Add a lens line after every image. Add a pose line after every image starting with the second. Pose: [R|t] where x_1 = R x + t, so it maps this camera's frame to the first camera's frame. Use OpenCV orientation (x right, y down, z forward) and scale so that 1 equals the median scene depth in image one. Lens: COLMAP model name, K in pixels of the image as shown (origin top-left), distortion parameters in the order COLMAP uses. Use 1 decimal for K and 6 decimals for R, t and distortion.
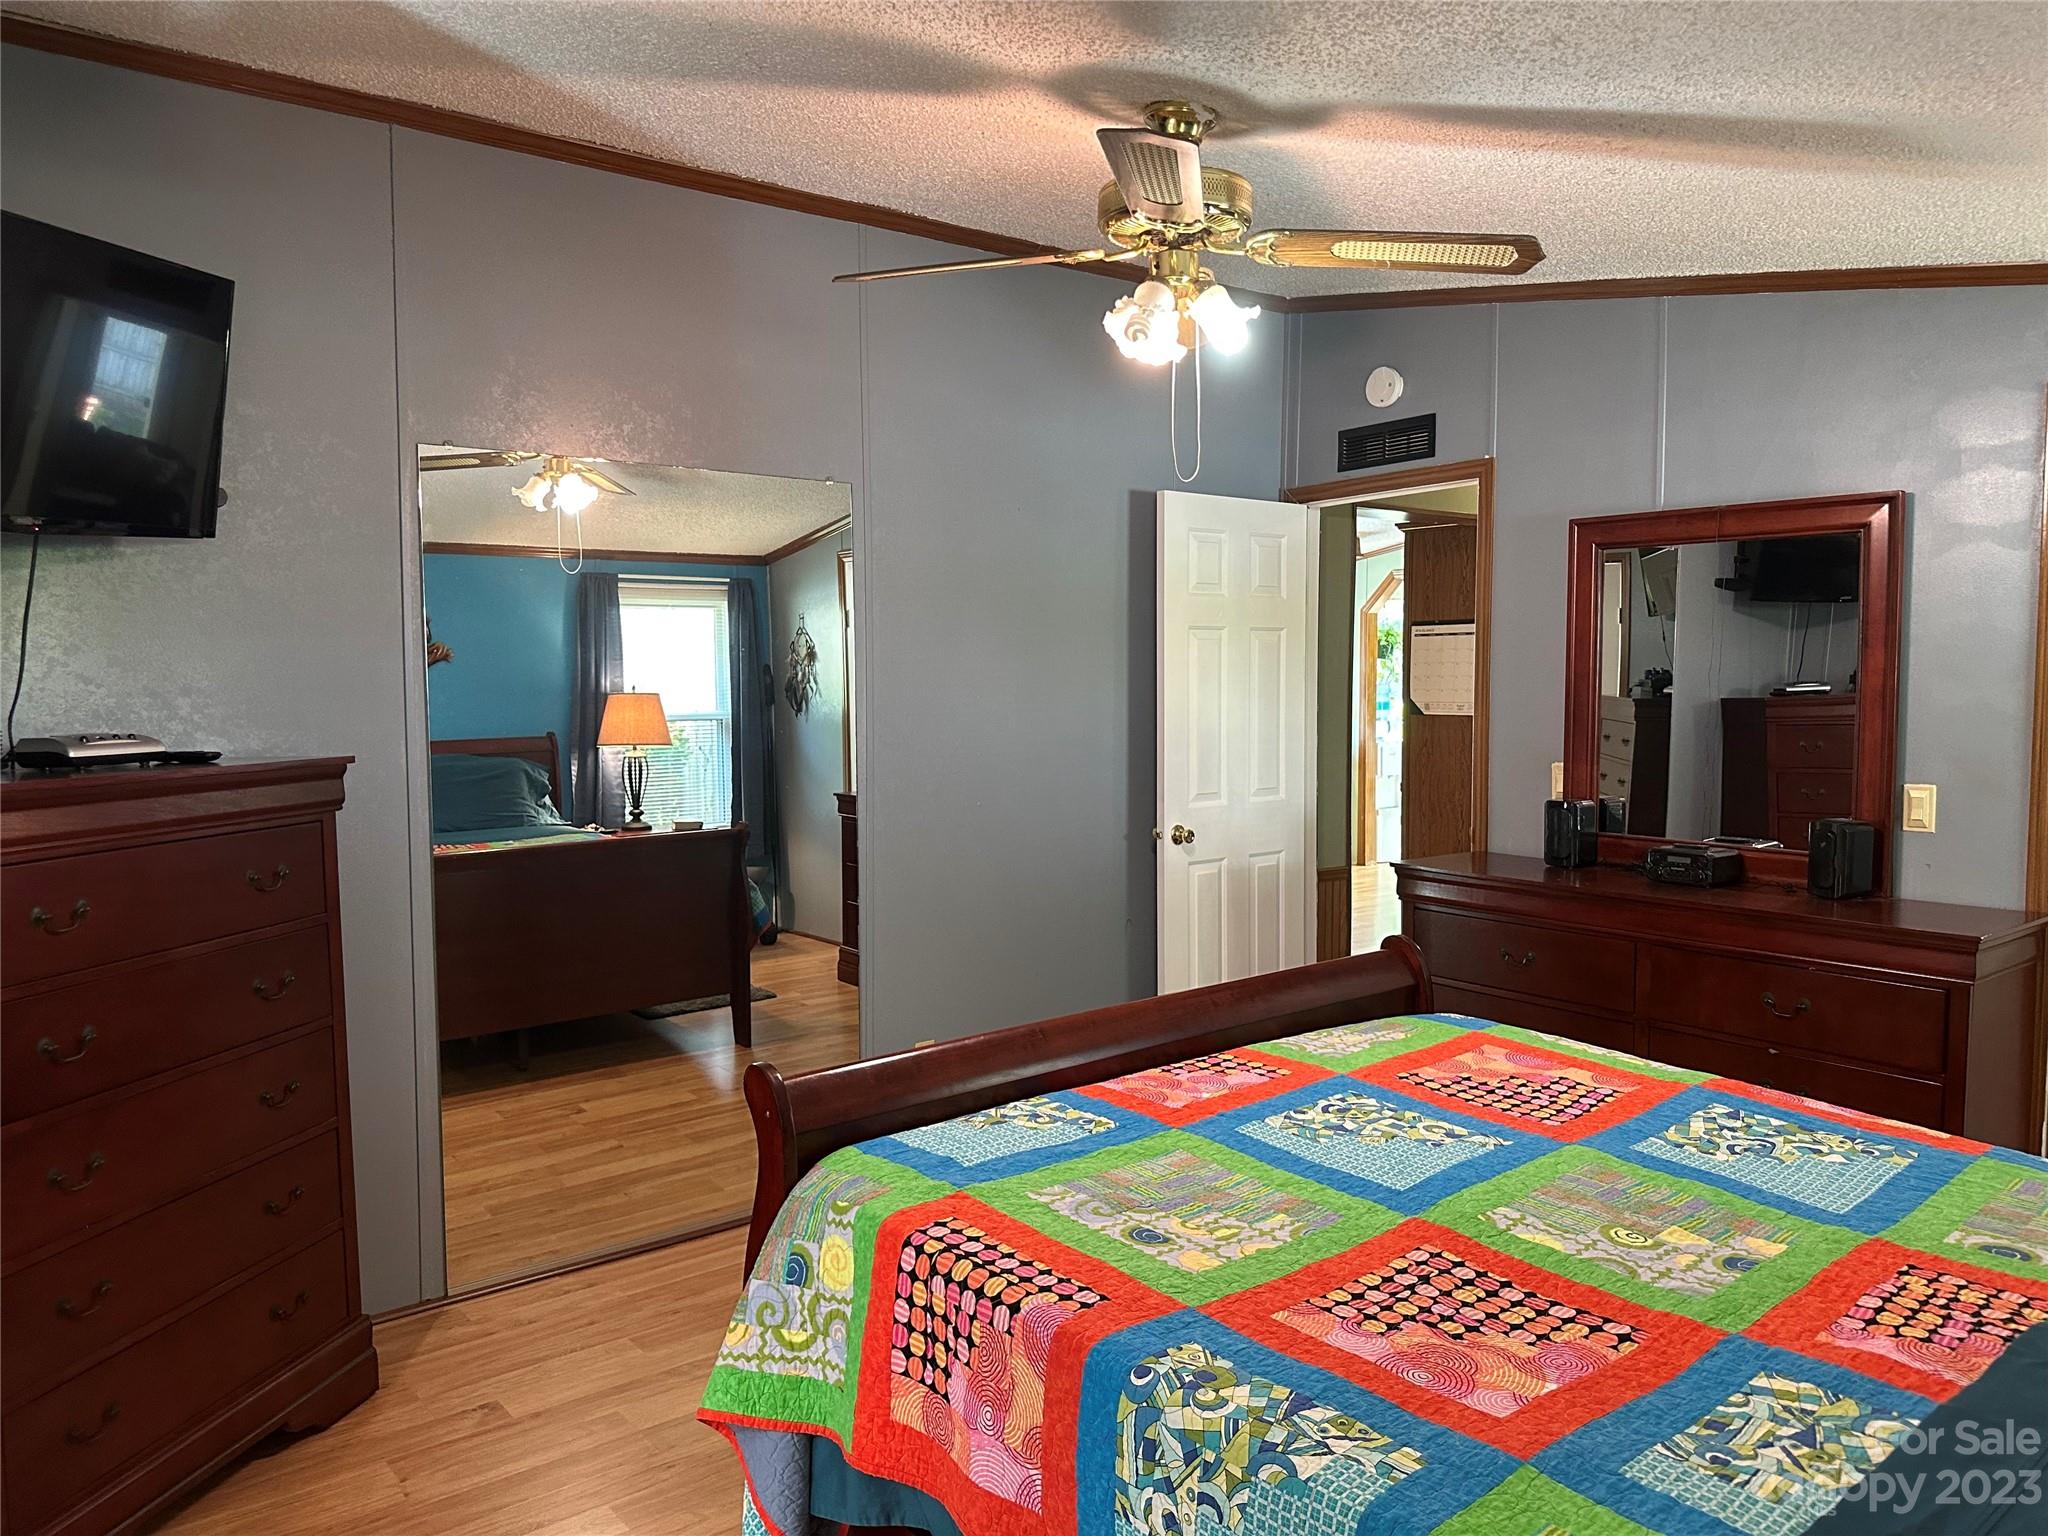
lens RADIAL K [[1431.0, 0, 1027.5], [0, 1431.0, 766.2], [0, 0, 1]] dist [0.000646, -0.000994]
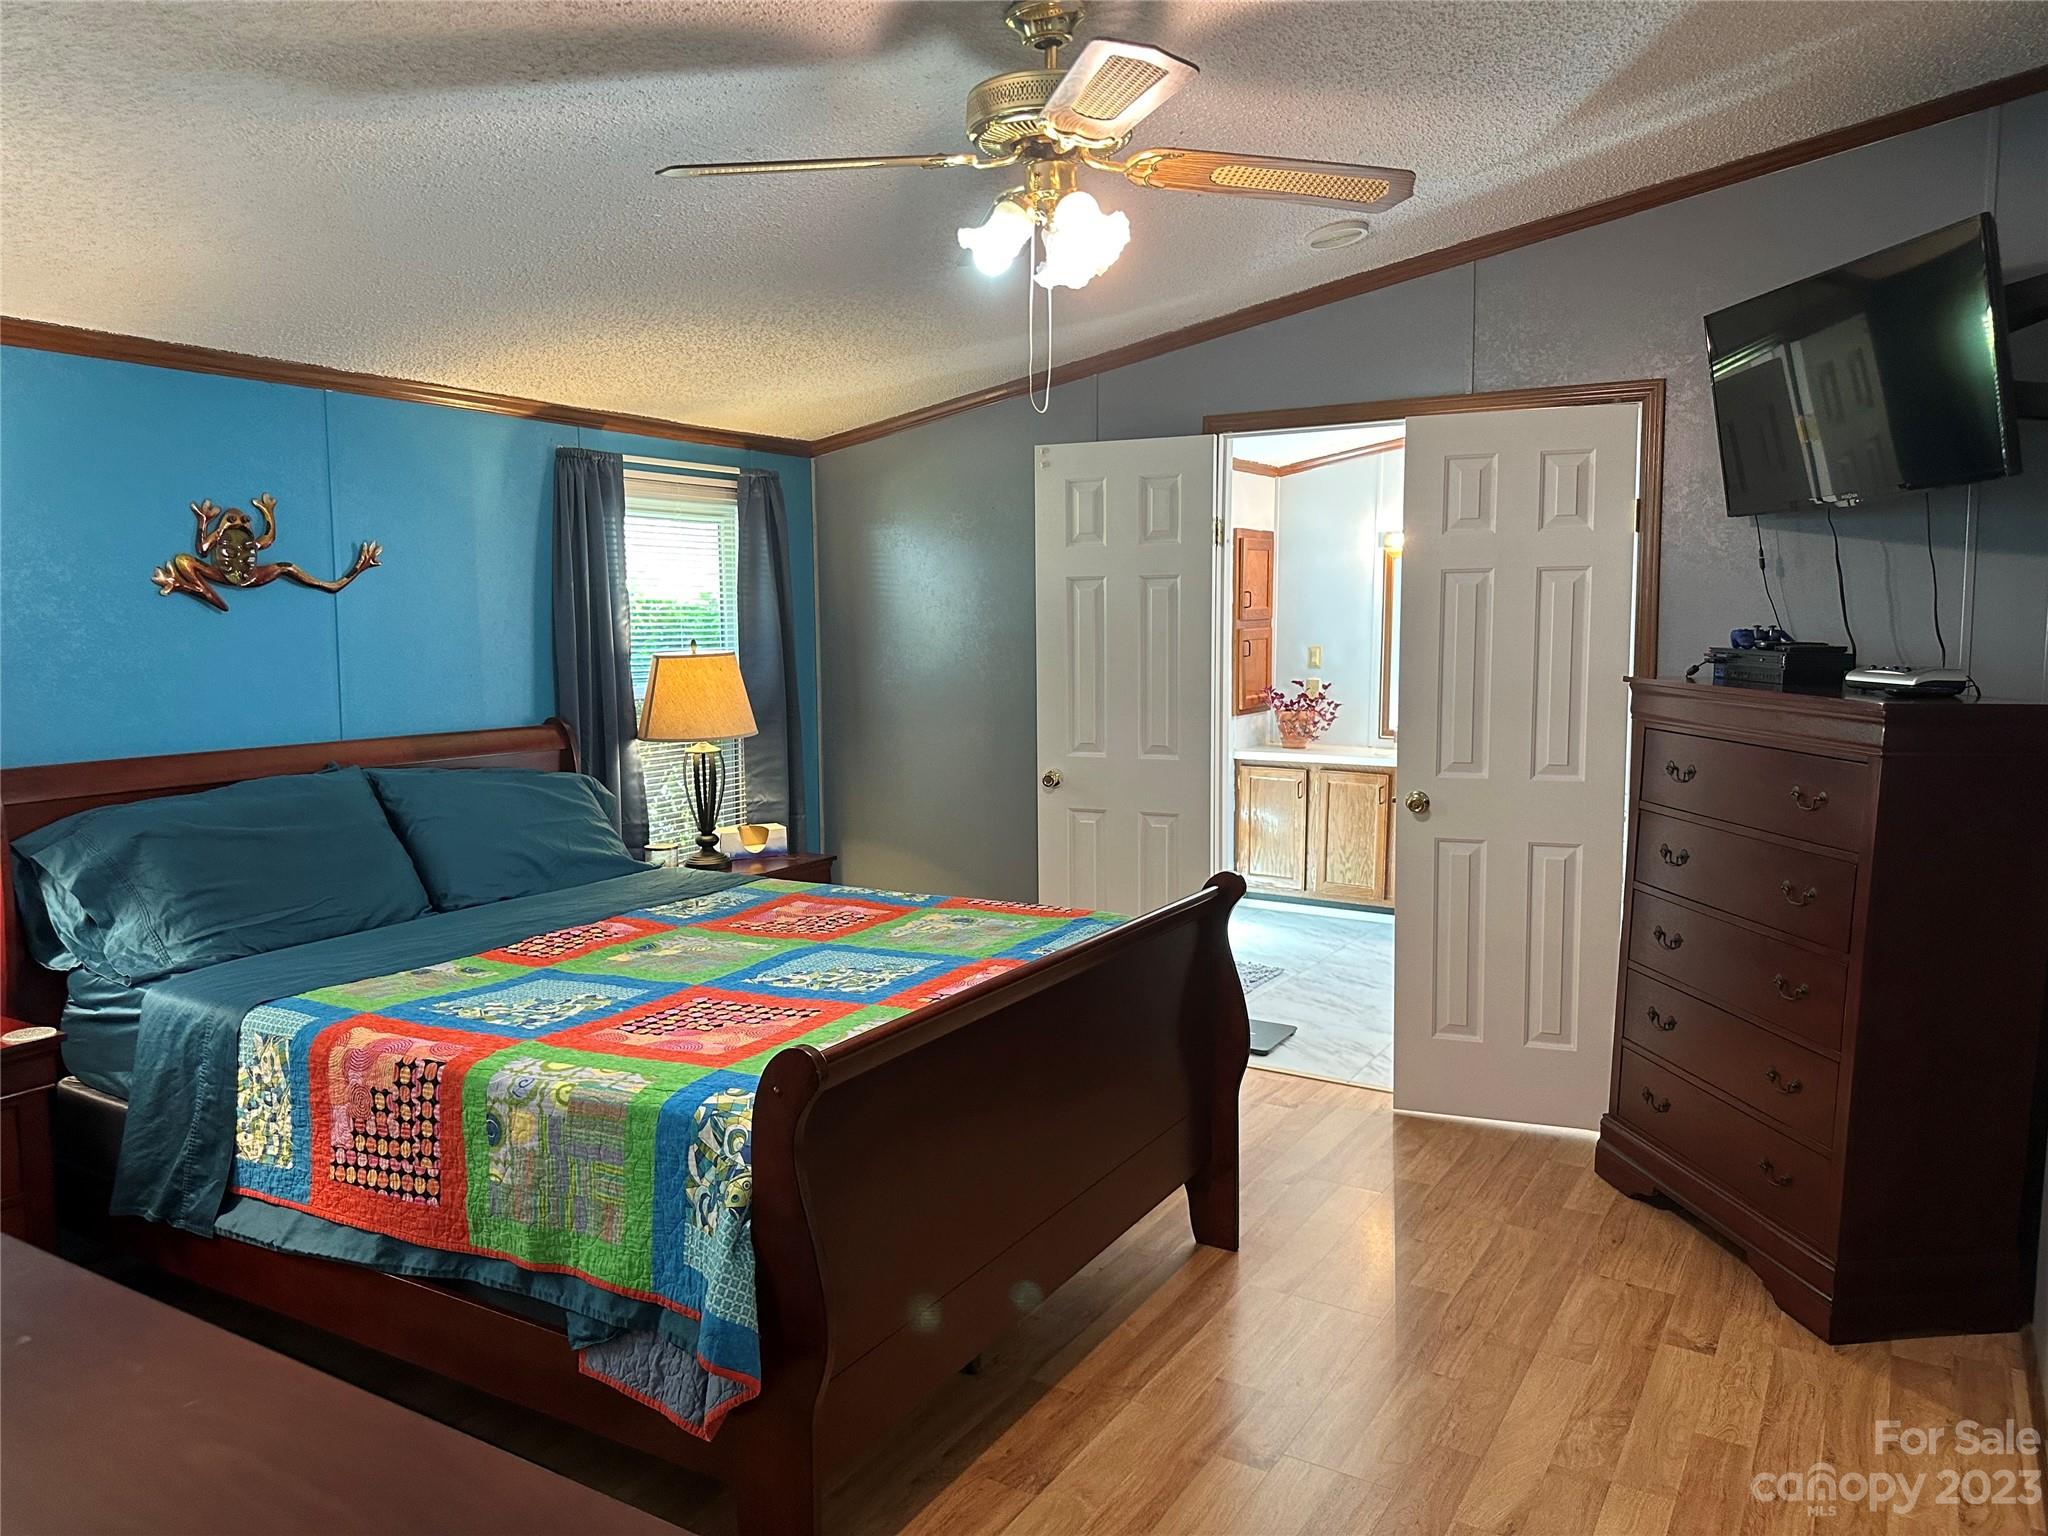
lens RADIAL K [[1431.0, 0, 1028.9], [0, 1431.0, 767.7], [0, 0, 1]] dist [0.000646, -0.000994]
pose [[-0.933319, 0.043223, -0.356438, 0.516250], [-0.016161, 0.986664, 0.161965, -0.138976], [0.358685, 0.156925, -0.920174, 2.127085]]
